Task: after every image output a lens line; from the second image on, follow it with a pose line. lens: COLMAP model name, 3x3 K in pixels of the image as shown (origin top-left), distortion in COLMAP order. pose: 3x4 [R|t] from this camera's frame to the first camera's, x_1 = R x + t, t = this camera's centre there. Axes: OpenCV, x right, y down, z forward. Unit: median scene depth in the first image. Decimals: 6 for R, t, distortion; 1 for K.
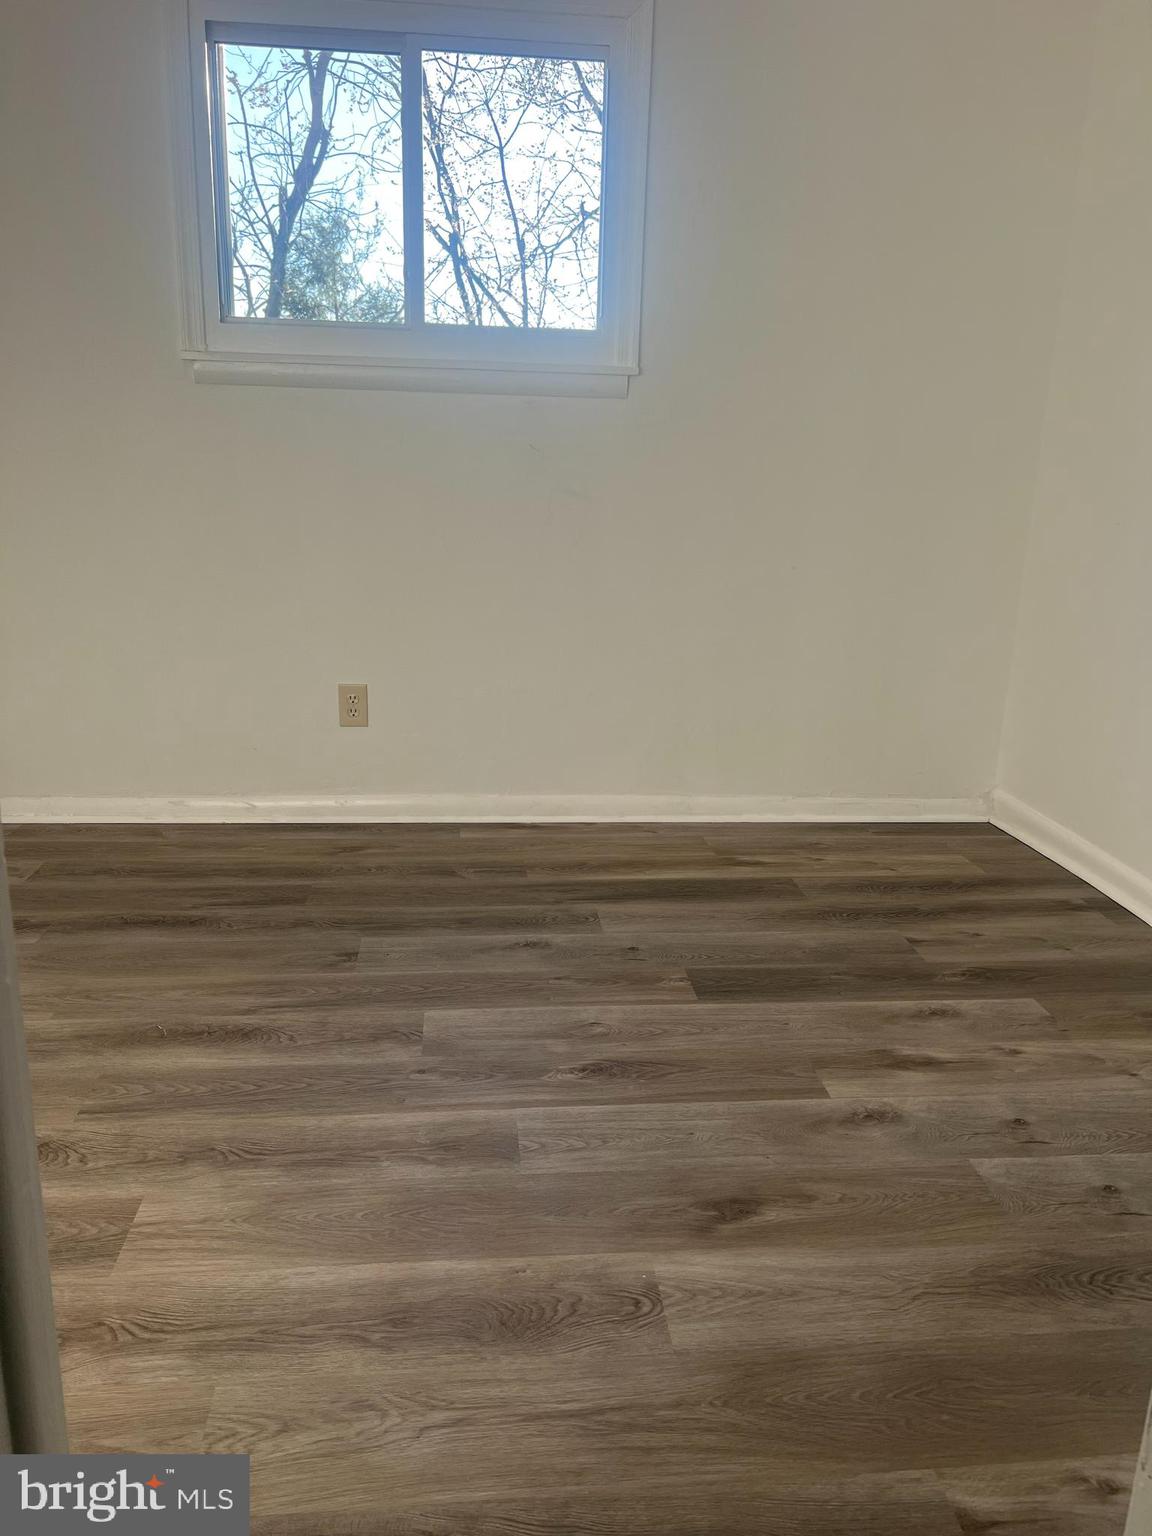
lens RADIAL K [[1161.6, 0, 580.6], [0, 1161.6, 784.6], [0, 0, 1]] dist [0.056552, -0.064814]
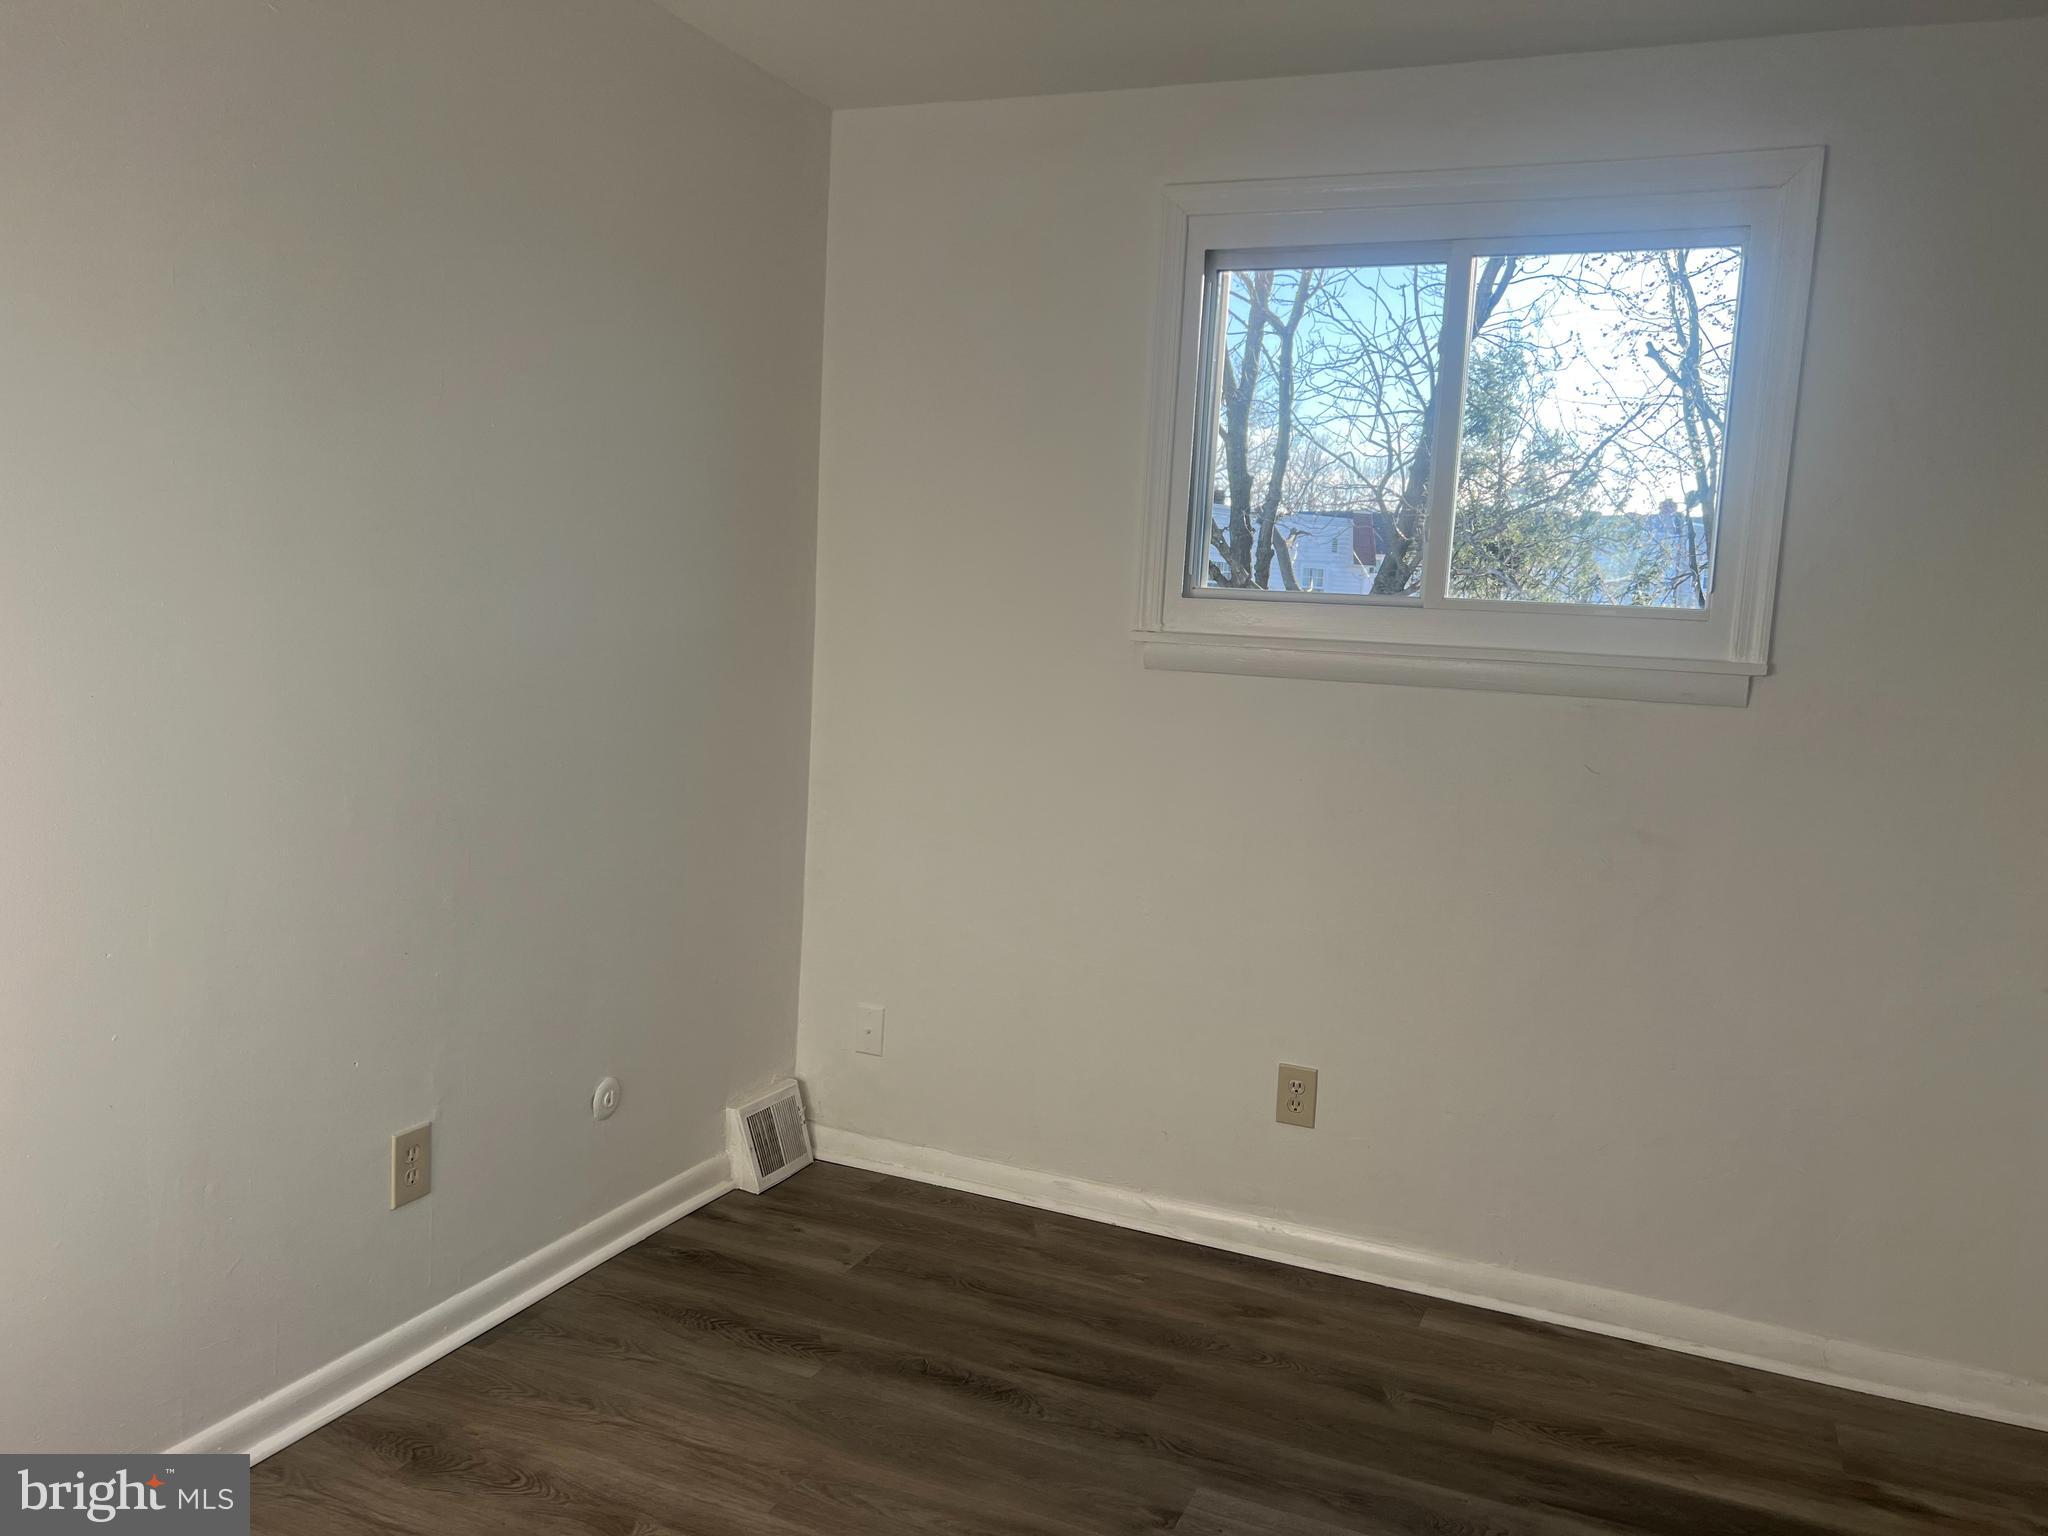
lens RADIAL K [[1548.8, 0, 1030.7], [0, 1548.8, 778.8], [0, 0, 1]] dist [0.056552, -0.064814]
pose [[0.875379, 0.071191, -0.478167, 0.115061], [-0.151480, 0.979680, -0.131457, -0.119236], [0.459092, 0.187507, 0.868375, 0.061410]]
